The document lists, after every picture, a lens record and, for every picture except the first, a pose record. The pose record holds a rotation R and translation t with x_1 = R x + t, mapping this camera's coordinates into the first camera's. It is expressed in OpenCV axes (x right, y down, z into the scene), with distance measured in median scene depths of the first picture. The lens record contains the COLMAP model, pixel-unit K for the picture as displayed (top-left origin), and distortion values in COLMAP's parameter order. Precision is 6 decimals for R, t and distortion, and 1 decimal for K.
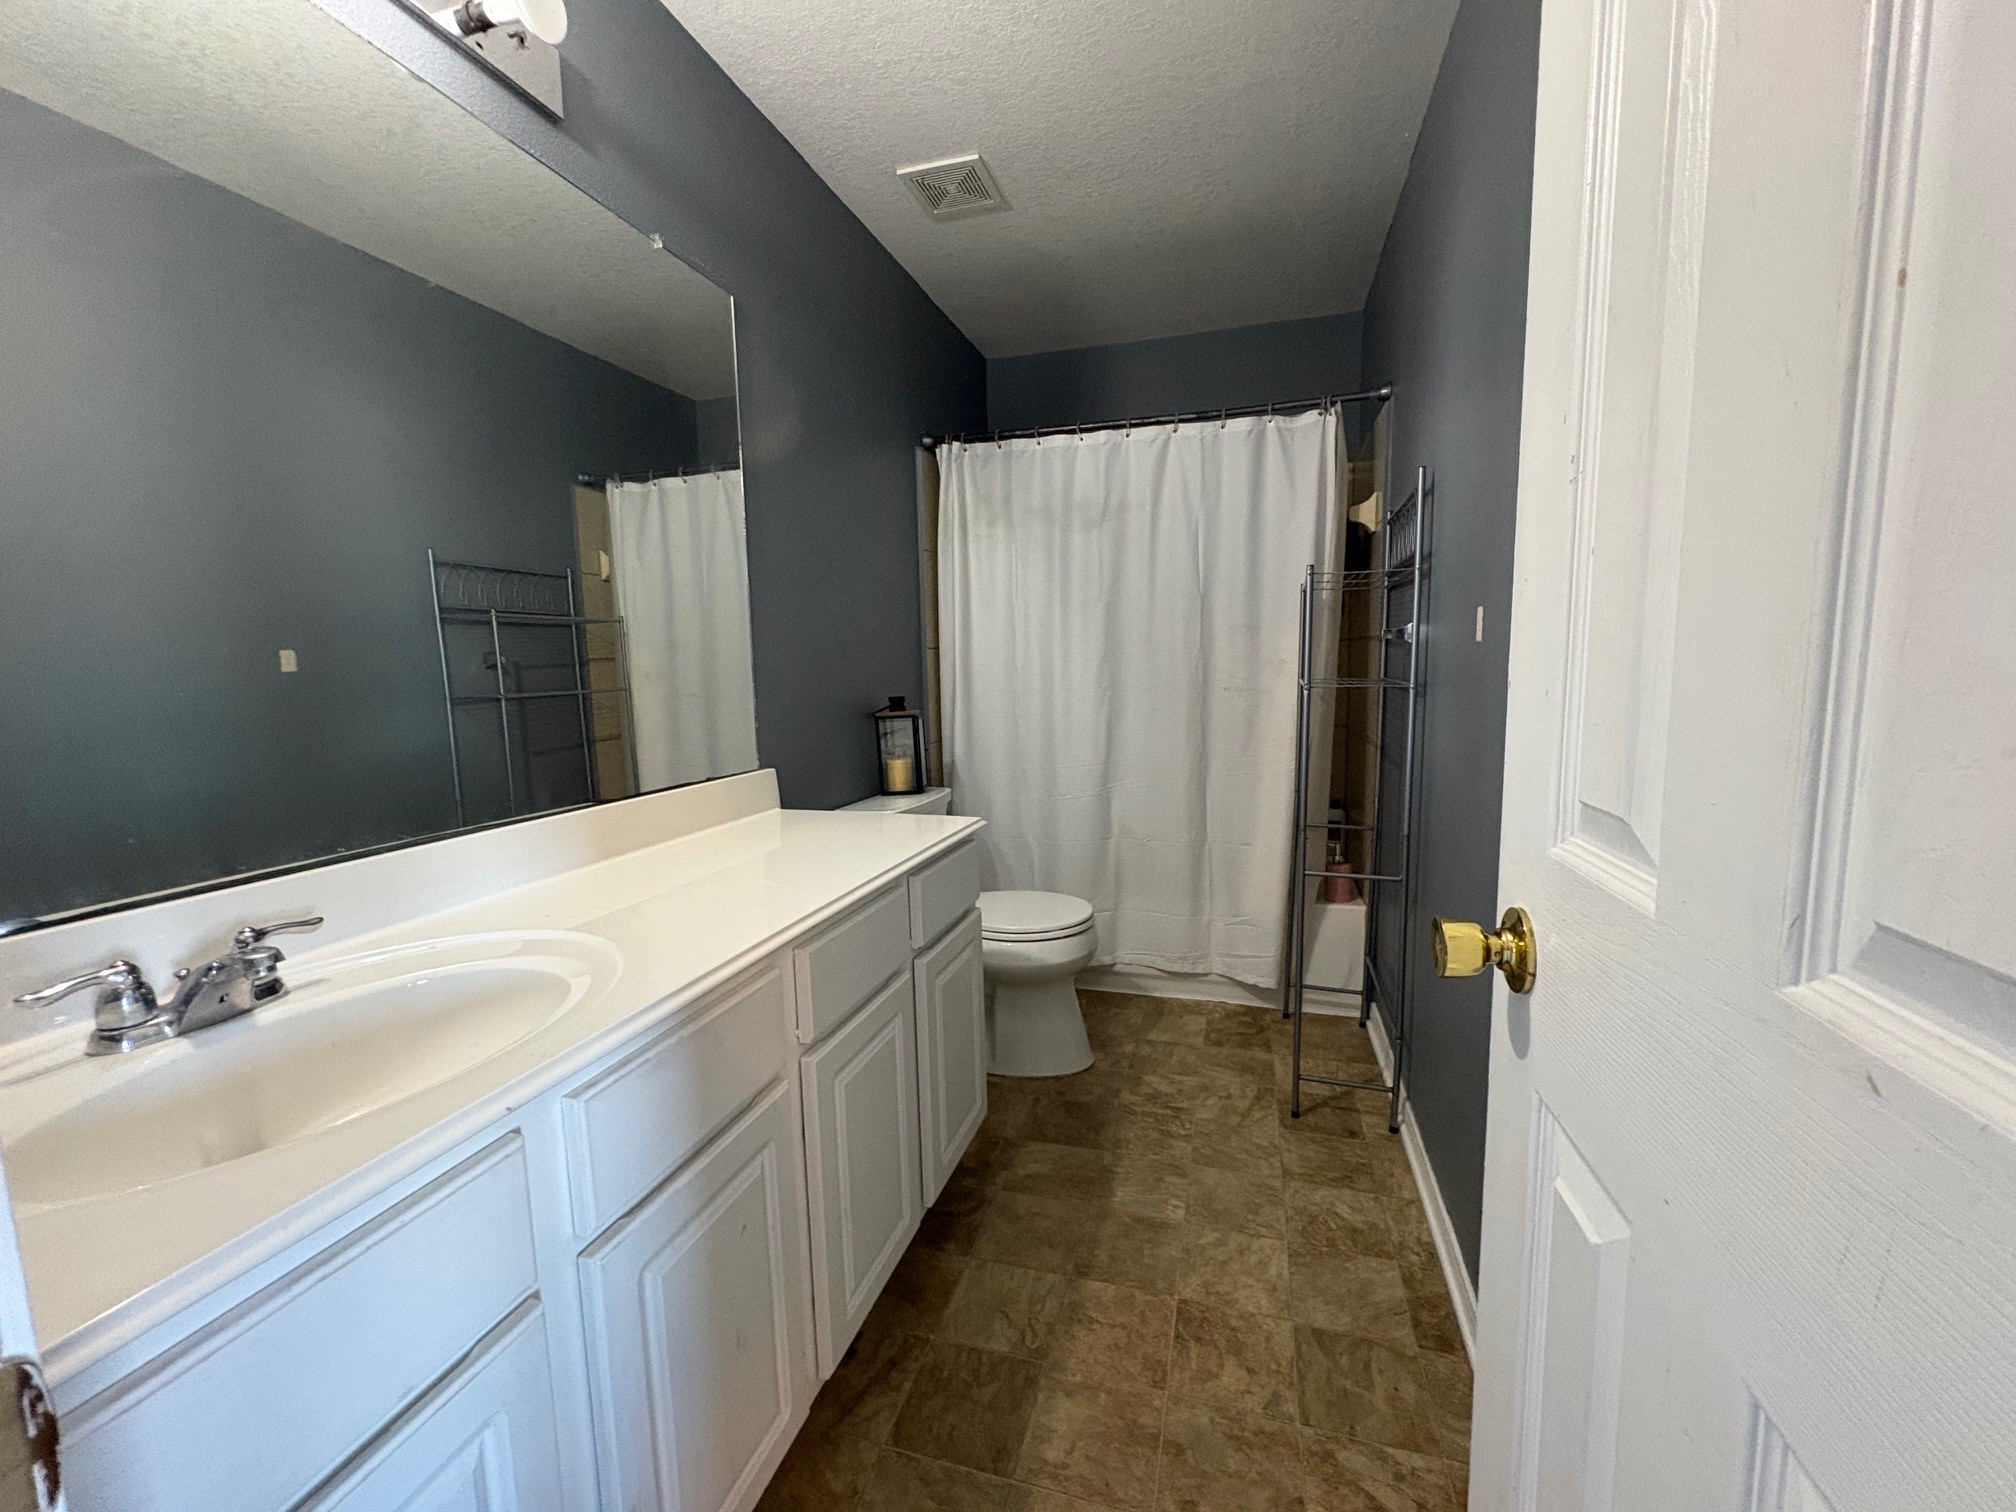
lens RADIAL K [[799.2, 0, 1009.4], [0, 799.2, 759.5], [0, 0, 1]] dist [-0.000545, -0.000121]
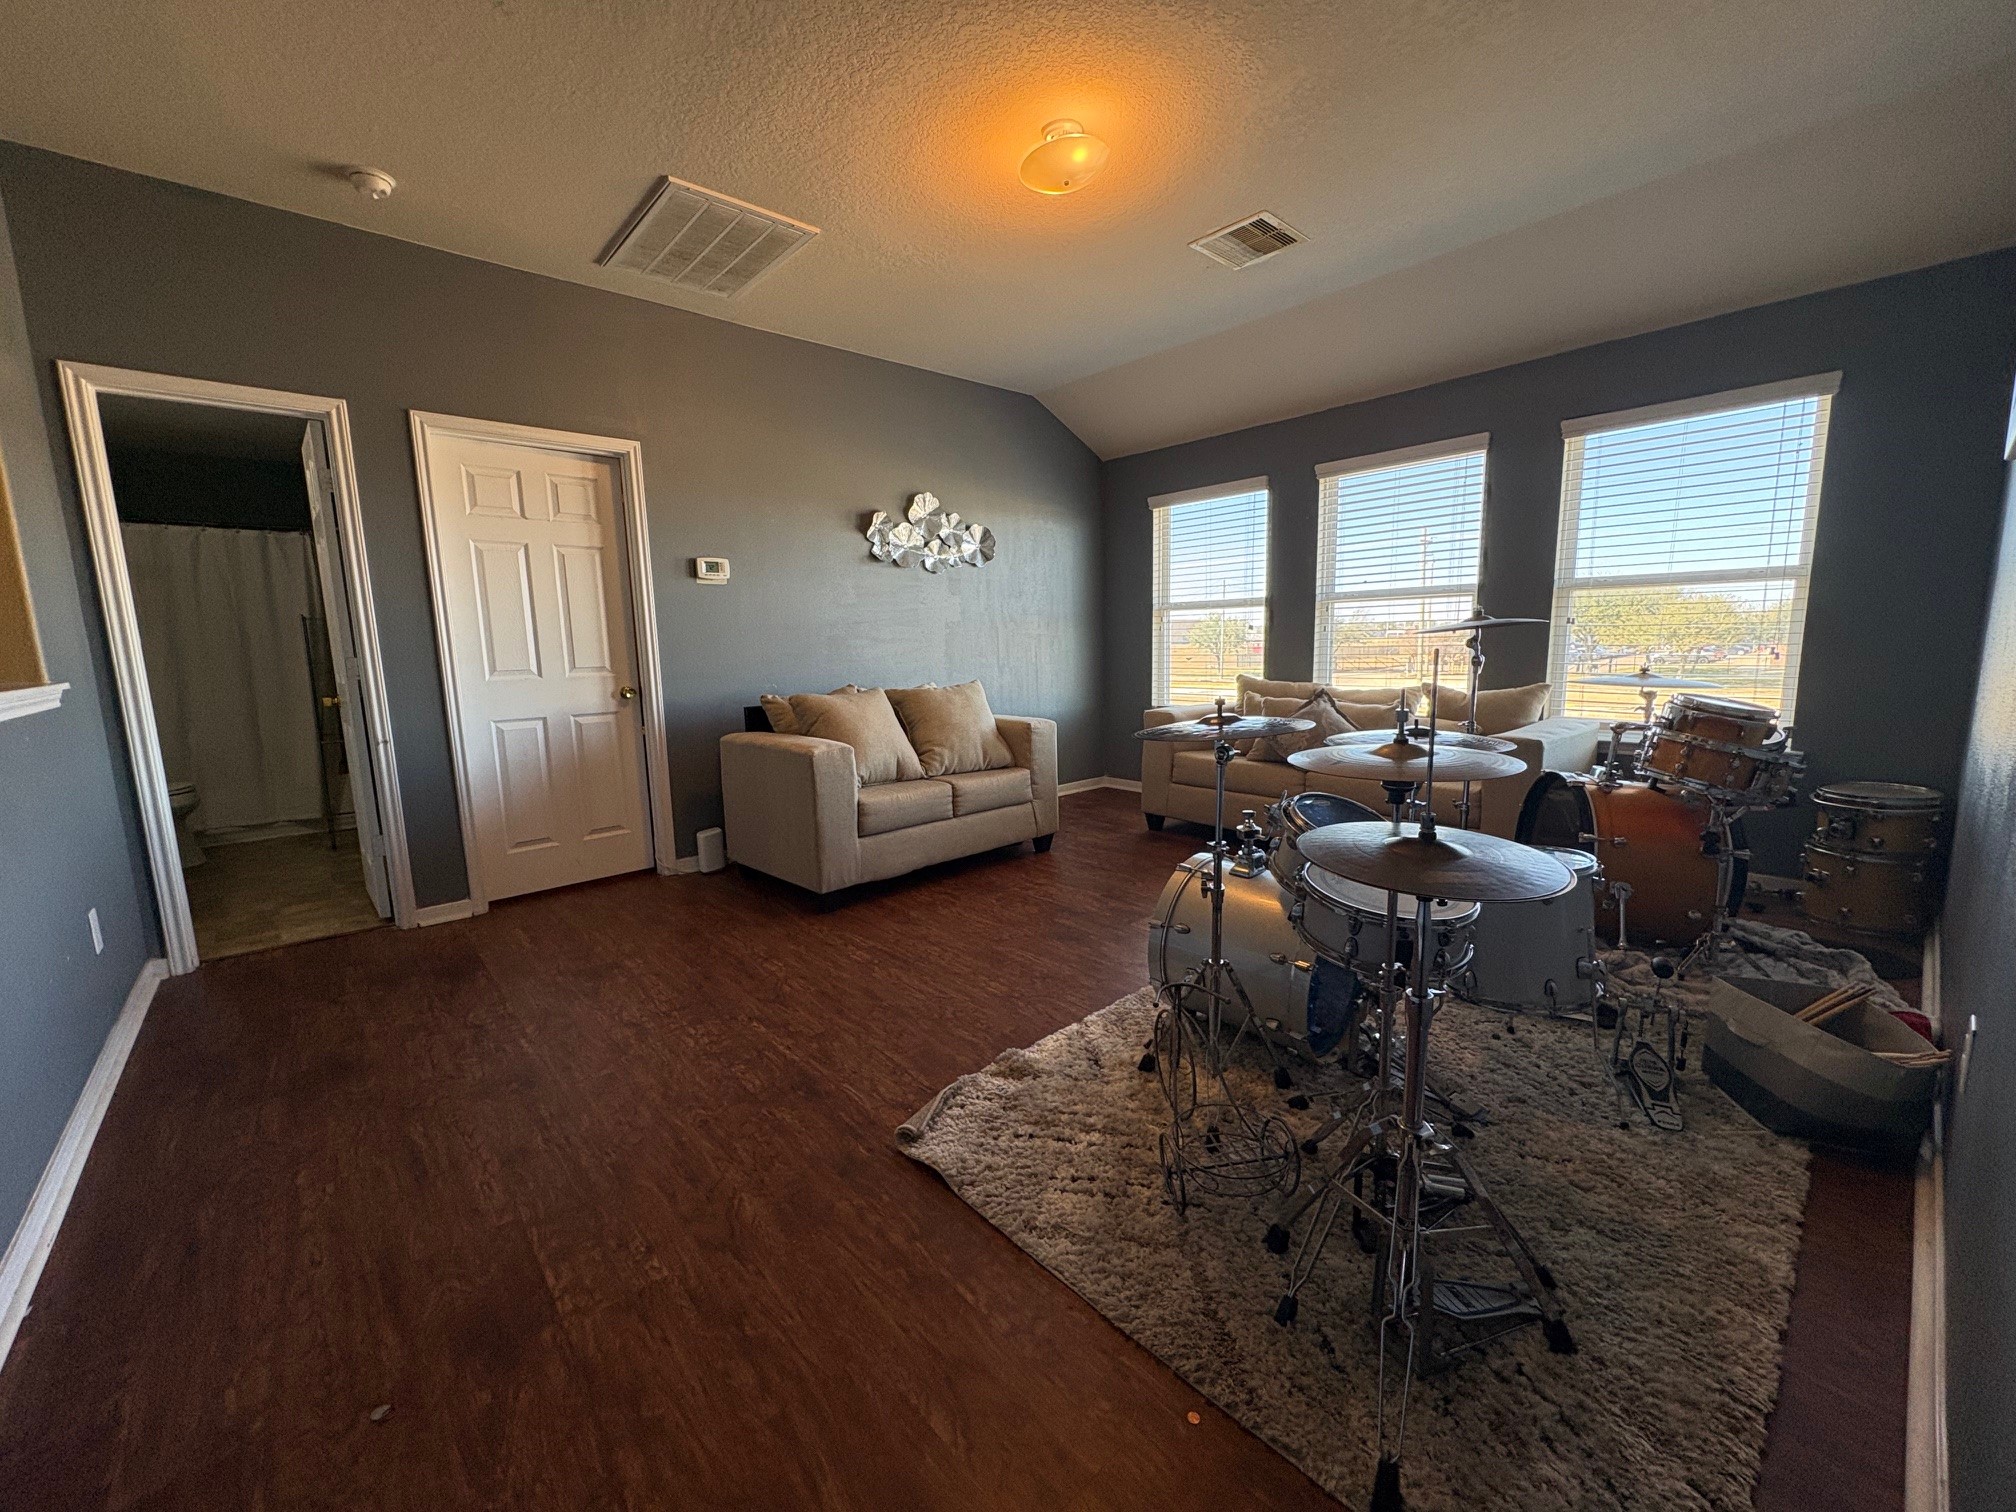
lens RADIAL K [[799.2, 0, 1008.2], [0, 799.2, 754.3], [0, 0, 1]] dist [-0.000545, -0.000121]
pose [[0.536488, -0.114625, 0.836087, -0.403627], [0.112605, 0.991597, 0.063690, 0.194903], [-0.836361, 0.059979, 0.544887, -1.552147]]
